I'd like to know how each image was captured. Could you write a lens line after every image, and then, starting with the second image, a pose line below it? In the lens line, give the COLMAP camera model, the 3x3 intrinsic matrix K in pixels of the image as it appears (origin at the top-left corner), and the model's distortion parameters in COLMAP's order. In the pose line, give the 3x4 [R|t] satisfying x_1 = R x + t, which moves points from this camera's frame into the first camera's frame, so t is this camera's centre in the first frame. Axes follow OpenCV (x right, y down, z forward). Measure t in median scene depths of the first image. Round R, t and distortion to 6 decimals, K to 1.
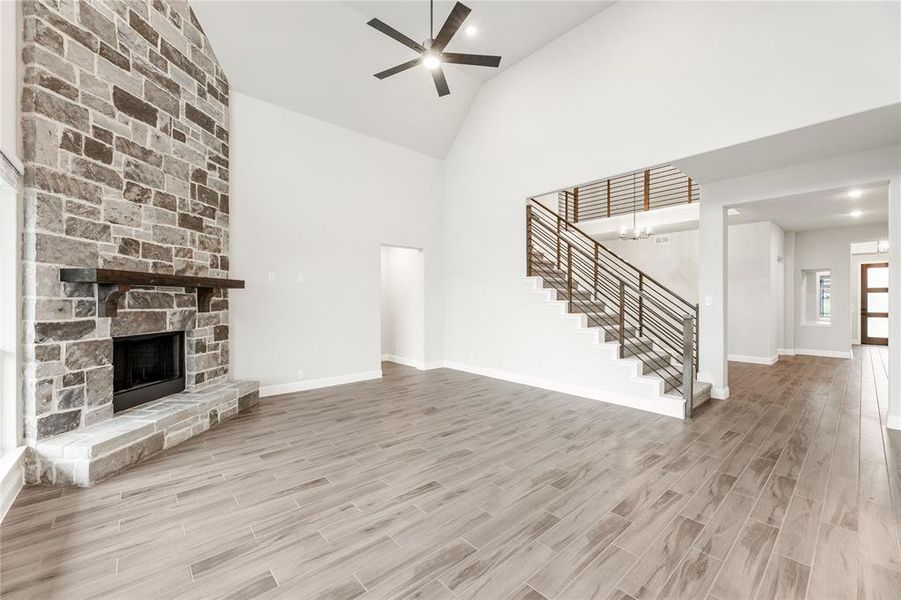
lens RADIAL K [[364.3, 0, 451.8], [0, 364.3, 300.7], [0, 0, 1]] dist [0.002190, 0.000697]
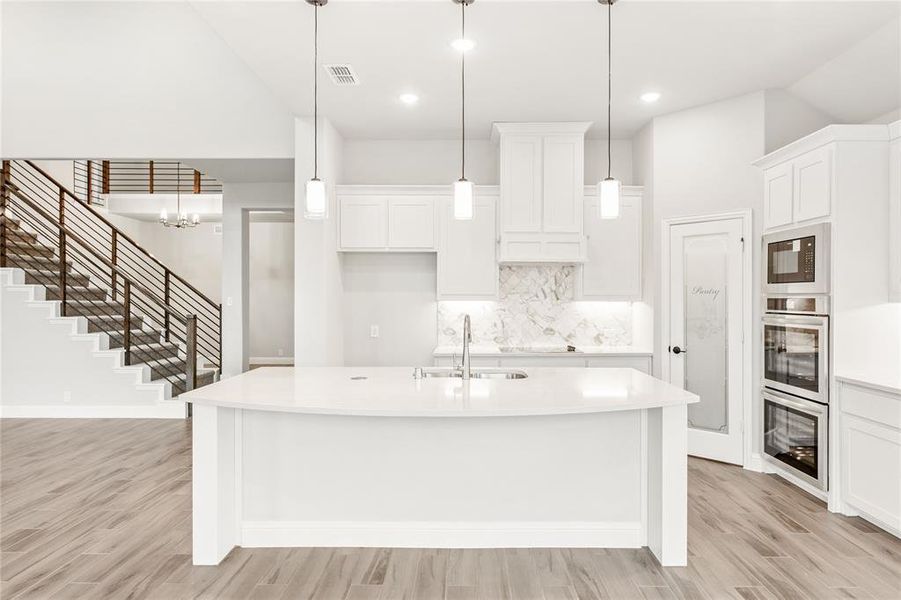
lens RADIAL K [[545.4, 0, 462.2], [0, 545.4, 297.2], [0, 0, 1]] dist [-0.000363, 0.002544]
pose [[0.671362, 0.006383, 0.741102, 0.030976], [0.000932, 0.999955, -0.009457, 0.005383], [-0.741129, 0.007040, 0.671326, -0.535045]]
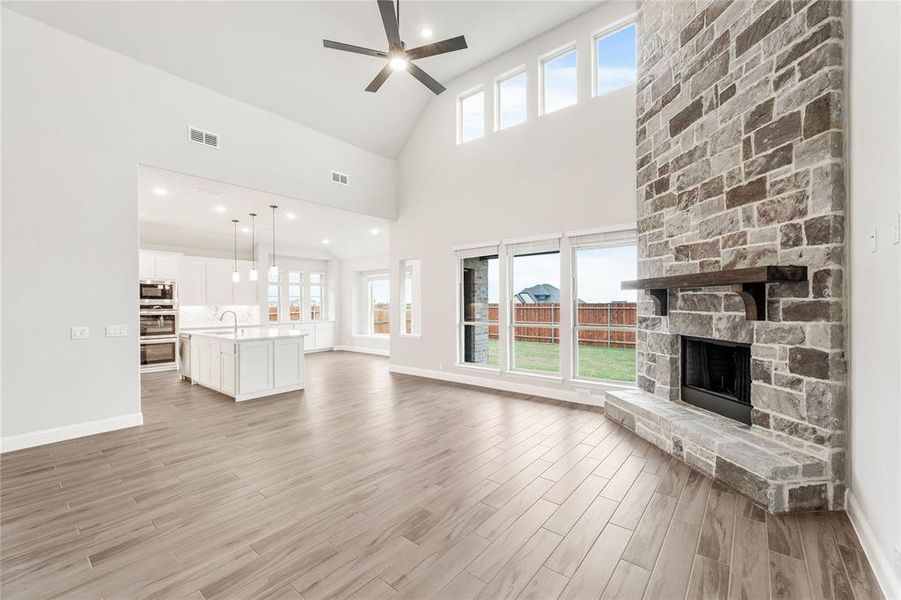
lens RADIAL K [[364.3, 0, 451.7], [0, 364.3, 301.8], [0, 0, 1]] dist [0.002190, 0.000697]
pose [[-0.986842, 0.006569, -0.161554, -0.025024], [0.006640, 0.999978, 0.000098, -0.005669], [0.161551, -0.000976, -0.986864, 1.519114]]
